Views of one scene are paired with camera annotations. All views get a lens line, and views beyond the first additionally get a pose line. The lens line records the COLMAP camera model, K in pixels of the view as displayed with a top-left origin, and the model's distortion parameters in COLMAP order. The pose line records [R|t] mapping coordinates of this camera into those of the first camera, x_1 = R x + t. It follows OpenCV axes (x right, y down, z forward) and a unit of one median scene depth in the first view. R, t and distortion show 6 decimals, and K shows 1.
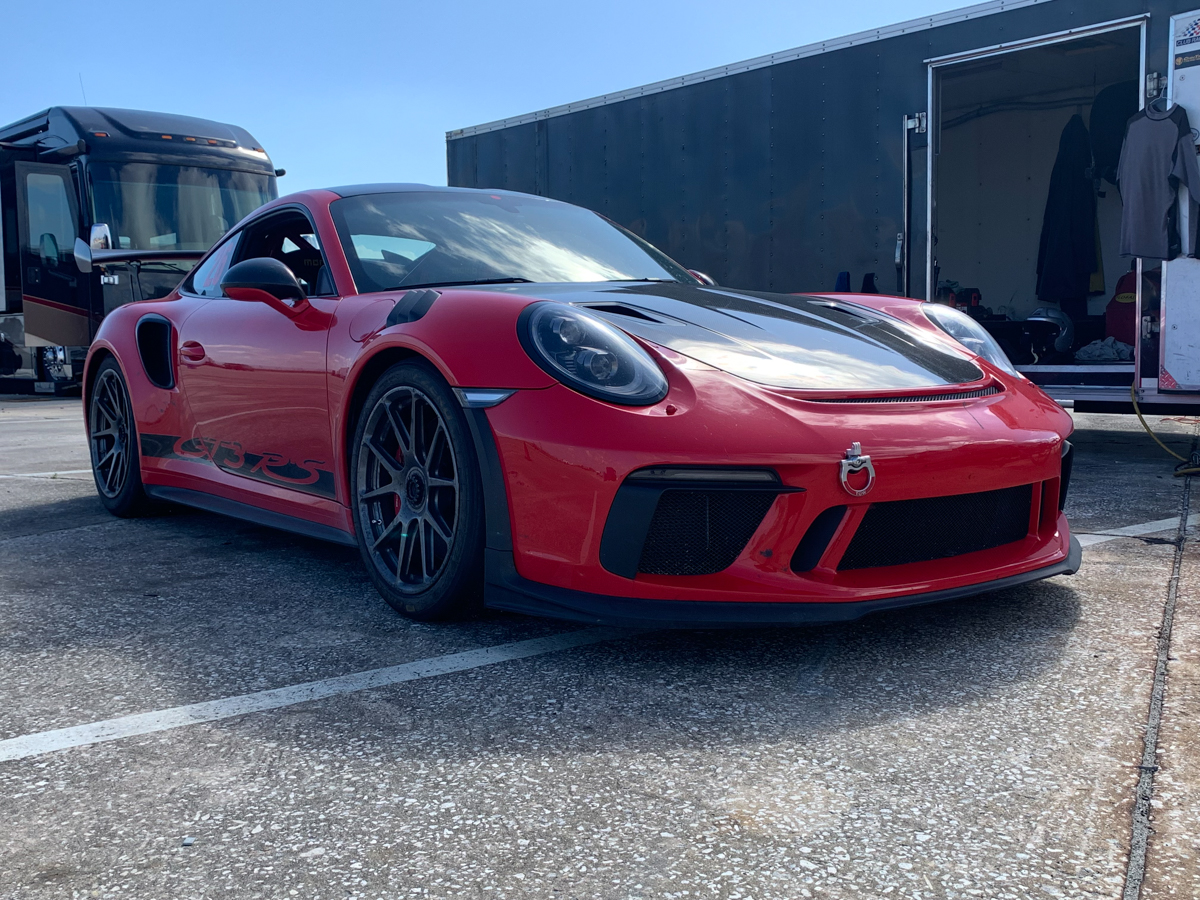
lens RADIAL K [[1246.4, 0, 600.0], [0, 1246.4, 450.0], [0, 0, 1]] dist [0.095123, -0.222364]
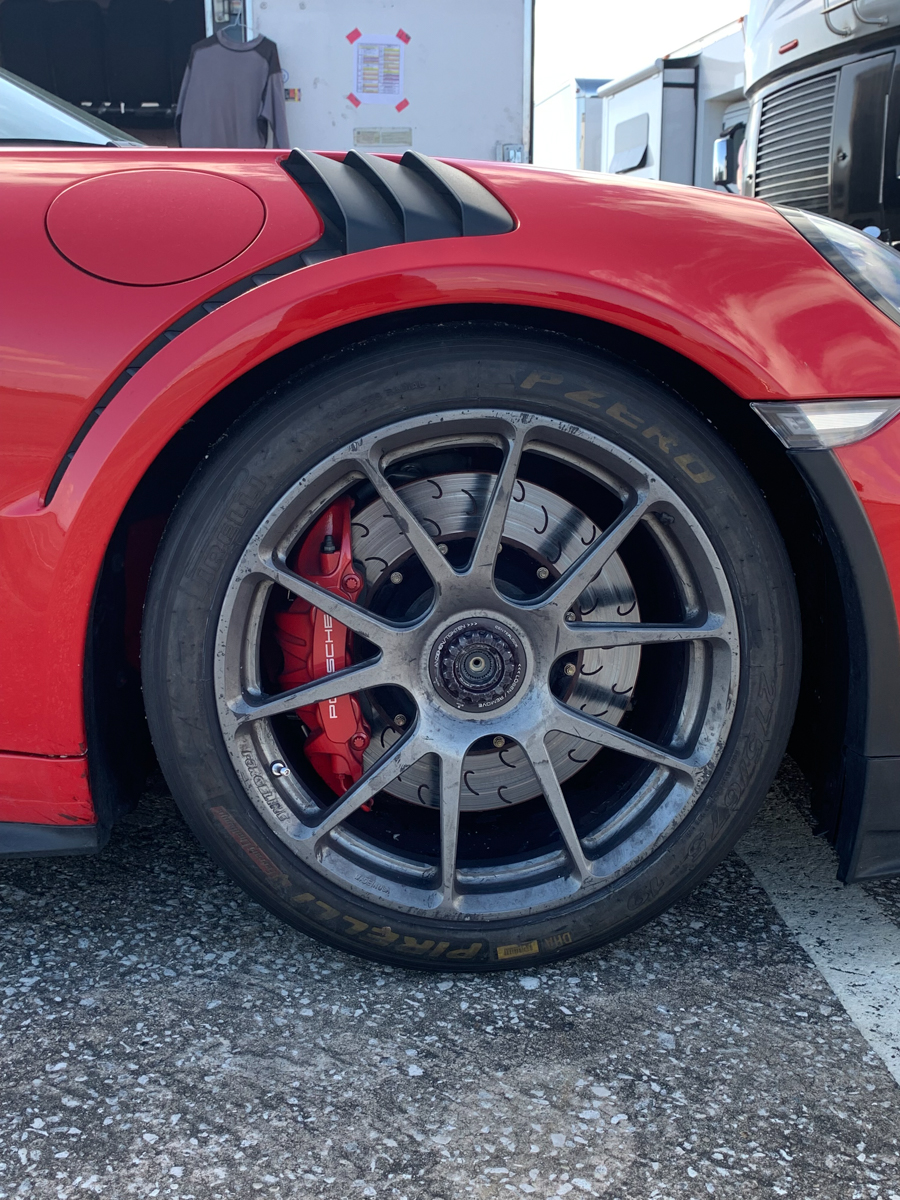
lens RADIAL K [[1246.4, 0, 458.4], [0, 1246.4, 568.3], [0, 0, 1]] dist [0.095123, -0.222364]
pose [[0.545793, -0.162568, 0.821999, -0.361121], [0.071563, 0.986458, 0.147577, -0.044954], [-0.834859, -0.021722, 0.550036, 0.592318]]
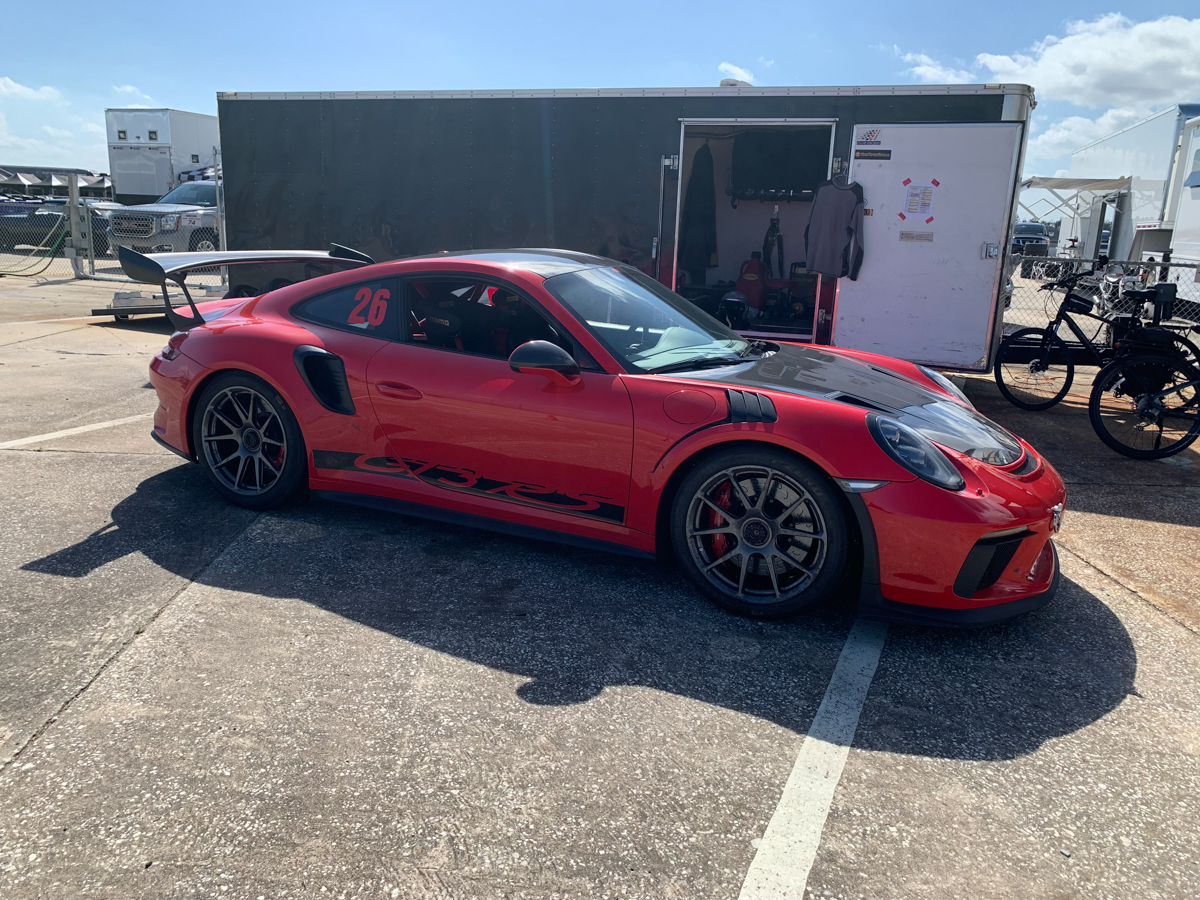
lens RADIAL K [[900.0, 0, 600.0], [0, 900.0, 450.0], [0, 0, 1]] dist [0.003988, -0.009952]
pose [[0.878257, -0.067637, 0.473382, -0.606032], [-0.012753, 0.986281, 0.164580, -0.178203], [-0.478019, -0.150580, 0.865346, 0.142300]]
